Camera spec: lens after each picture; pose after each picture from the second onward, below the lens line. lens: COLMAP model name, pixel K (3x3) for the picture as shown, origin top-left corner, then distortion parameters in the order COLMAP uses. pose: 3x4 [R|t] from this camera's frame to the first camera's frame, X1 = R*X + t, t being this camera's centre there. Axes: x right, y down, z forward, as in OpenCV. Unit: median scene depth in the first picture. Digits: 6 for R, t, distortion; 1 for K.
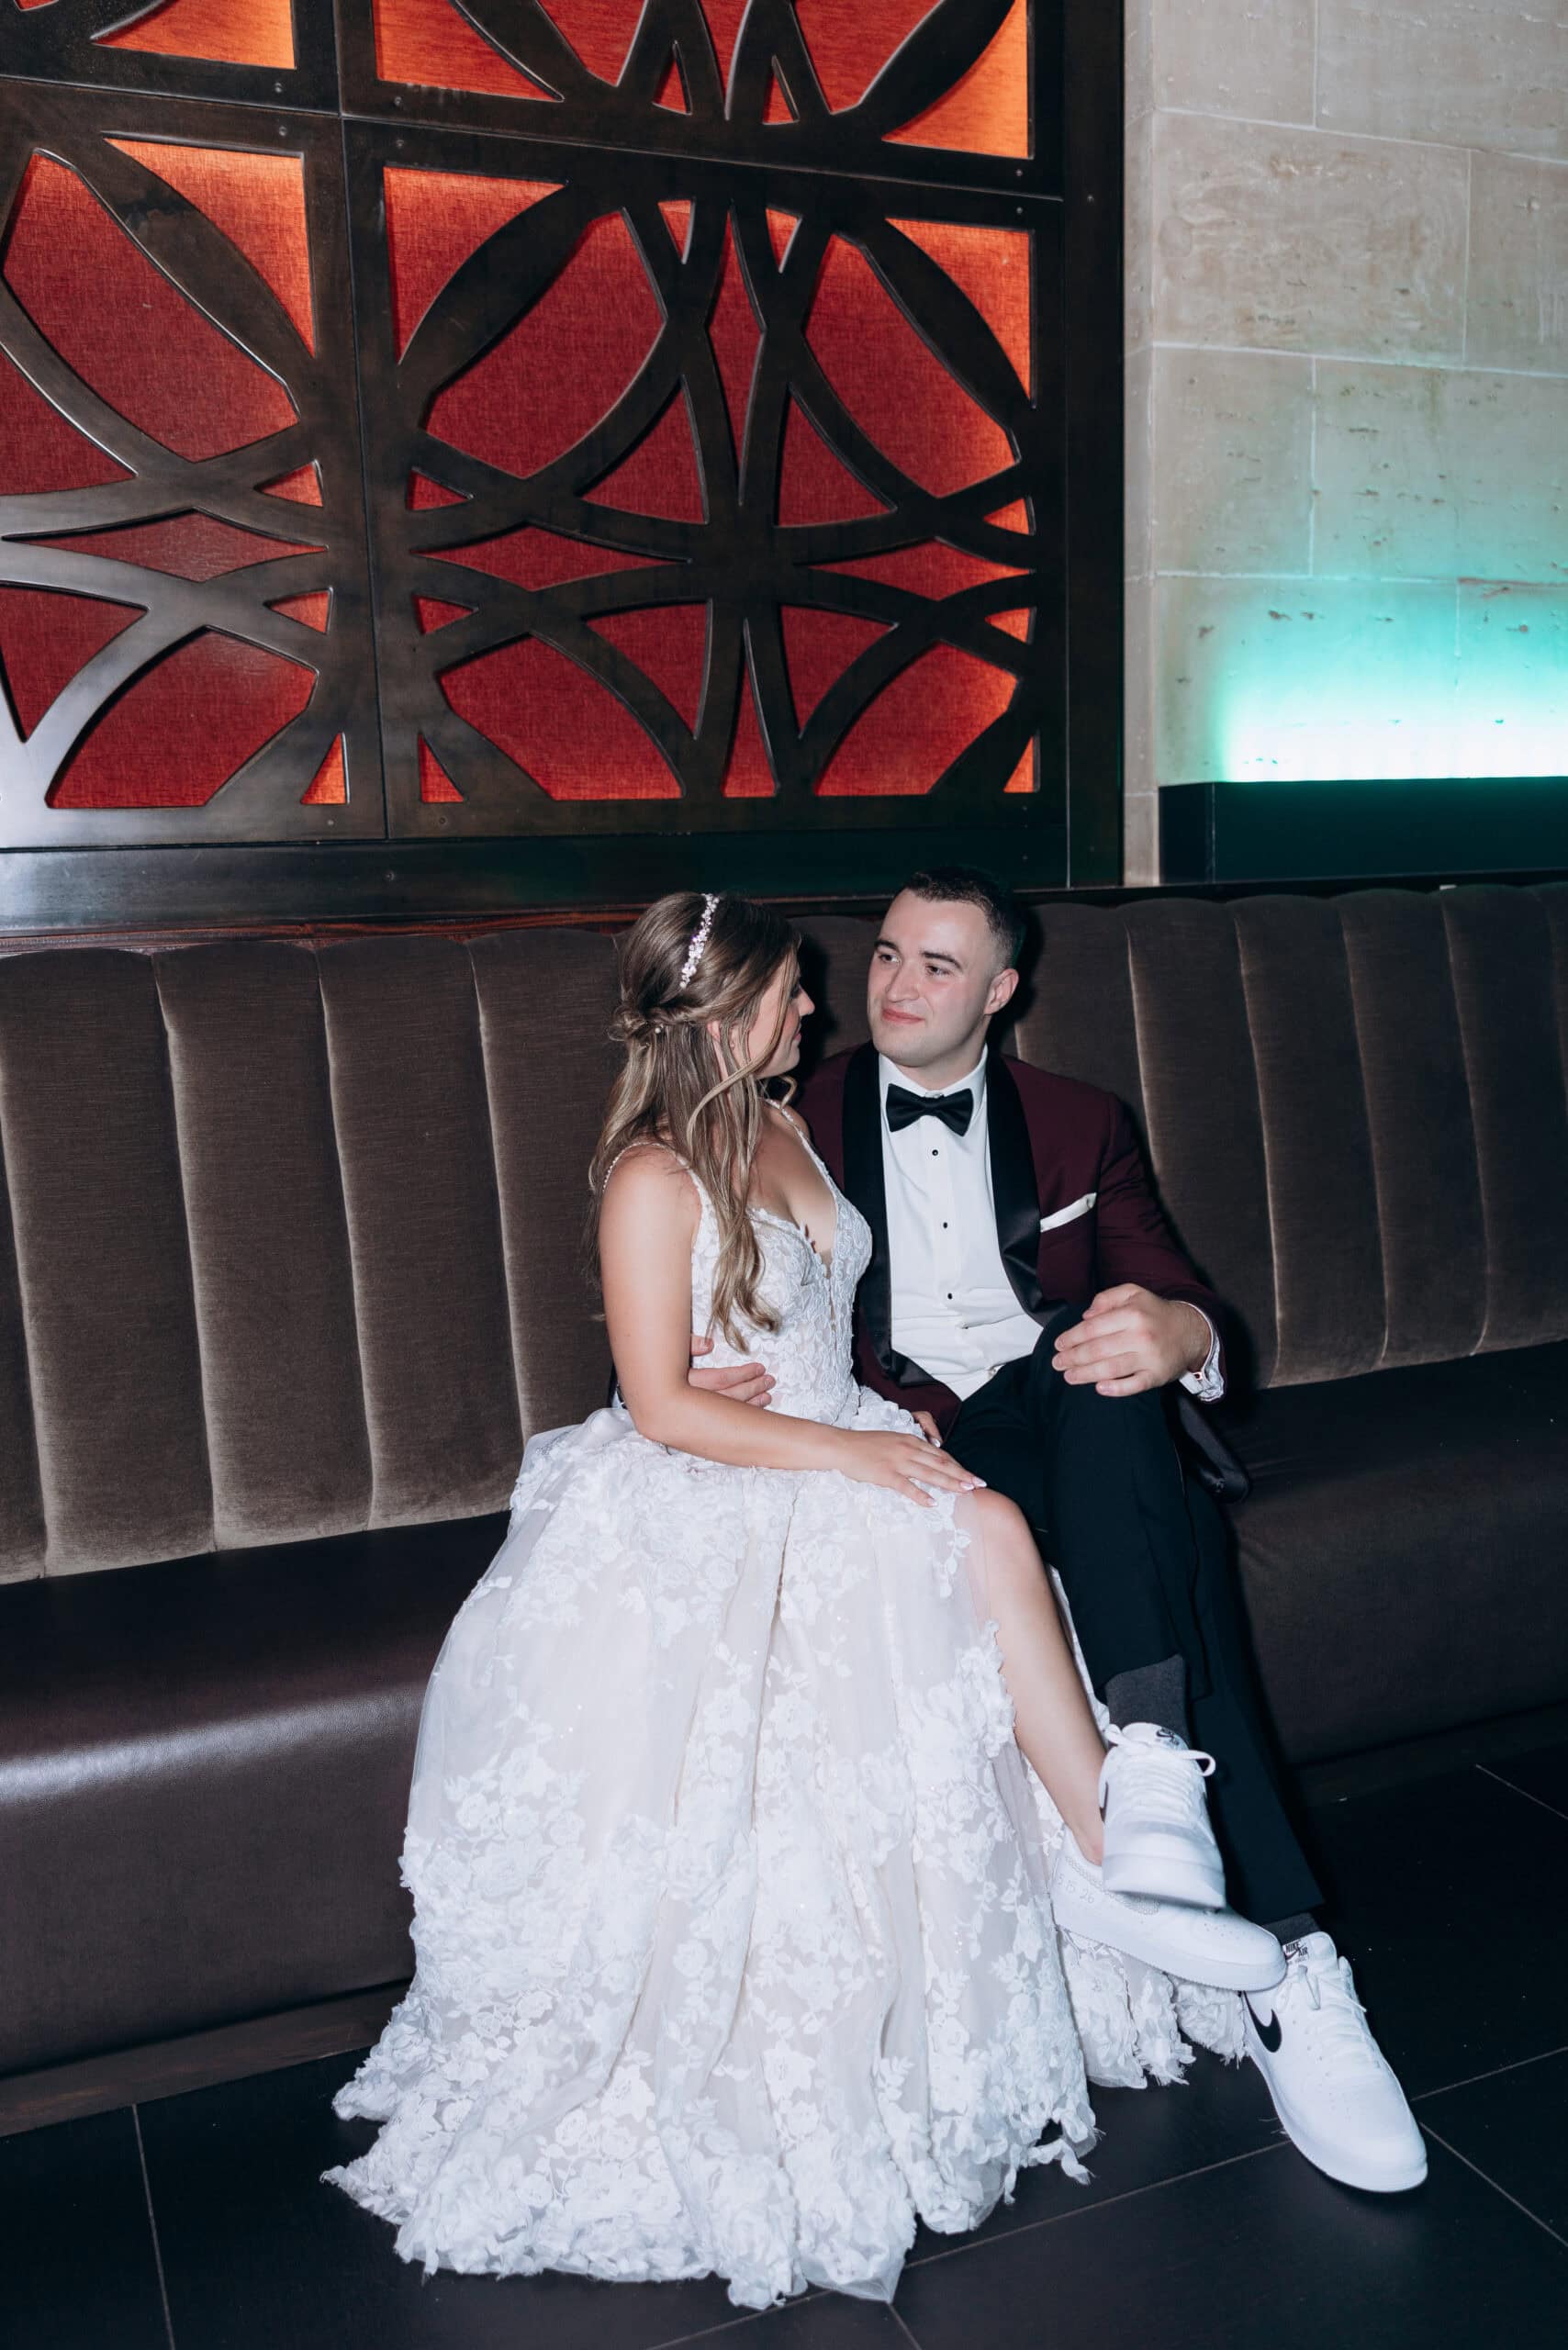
lens RADIAL K [[1965.9, 0, 784.0], [0, 1965.9, 1175.0], [0, 0, 1]] dist [0.004720, -0.011870]
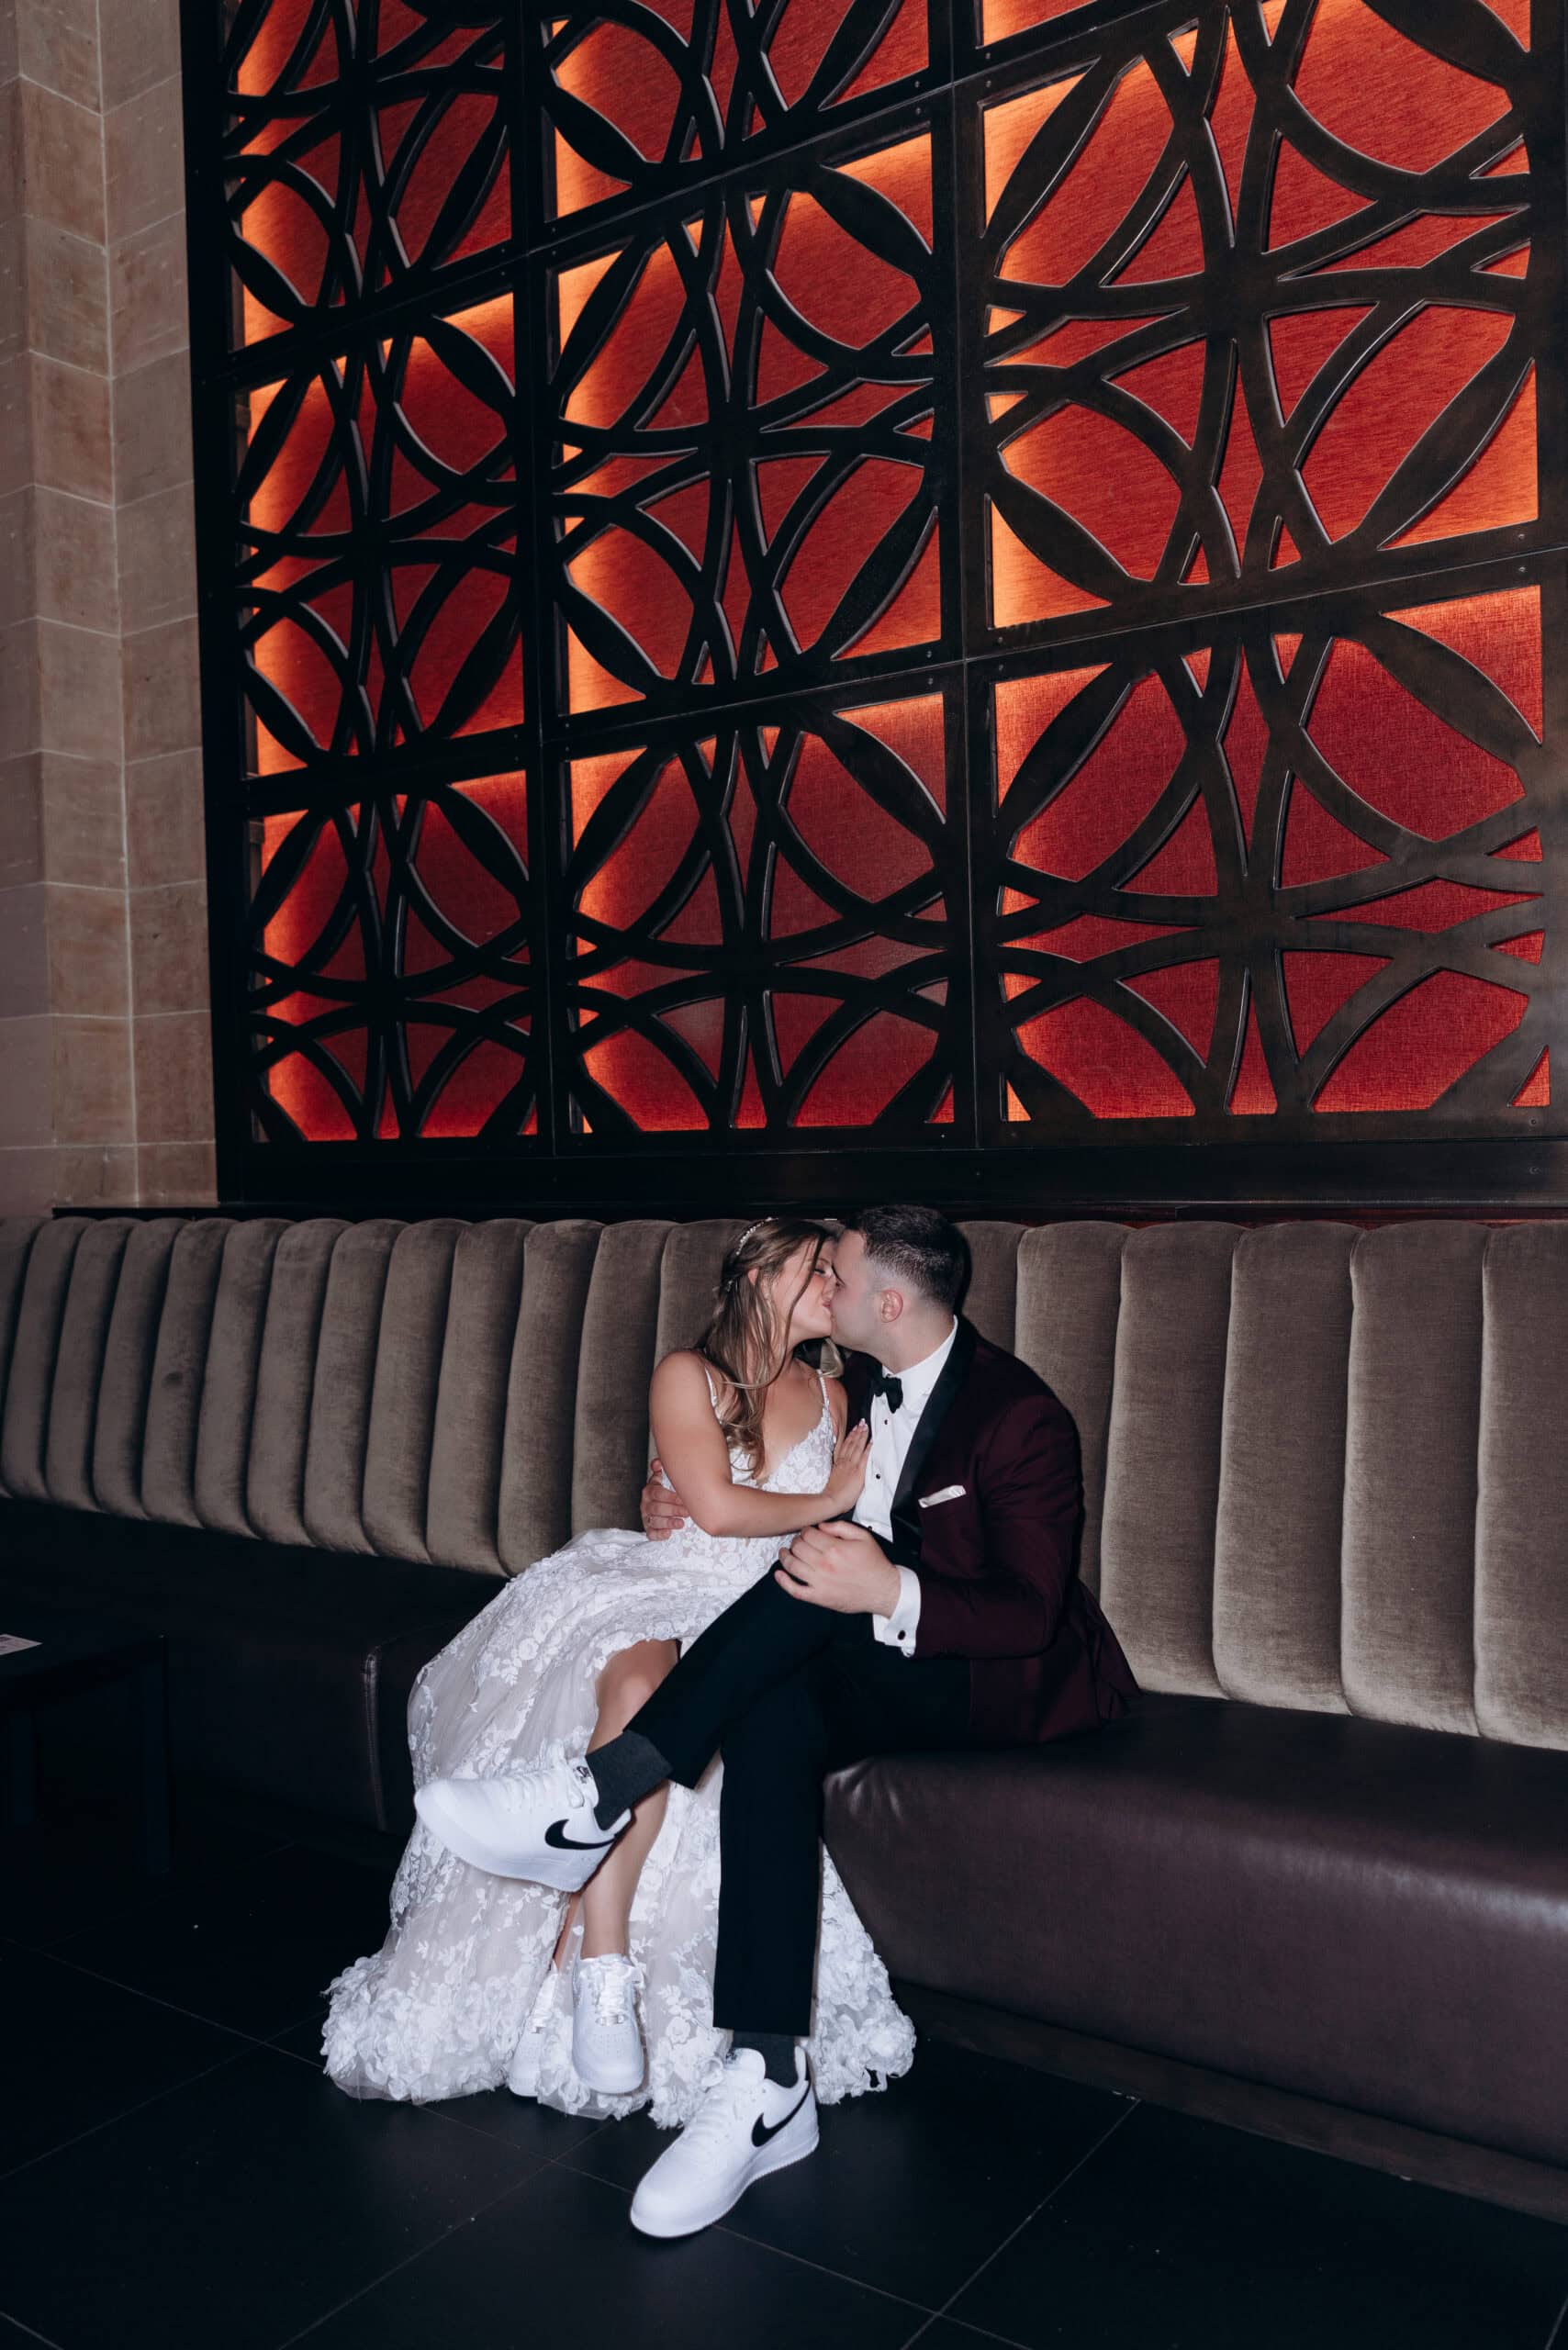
lens RADIAL K [[1548.5, 0, 784.0], [0, 1548.5, 1175.0], [0, 0, 1]] dist [-0.007714, -0.000916]
pose [[0.576872, 0.033275, -0.816156, 0.649651], [-0.142679, 0.987914, -0.060570, -0.068971], [0.804277, 0.151389, 0.574648, 0.282903]]
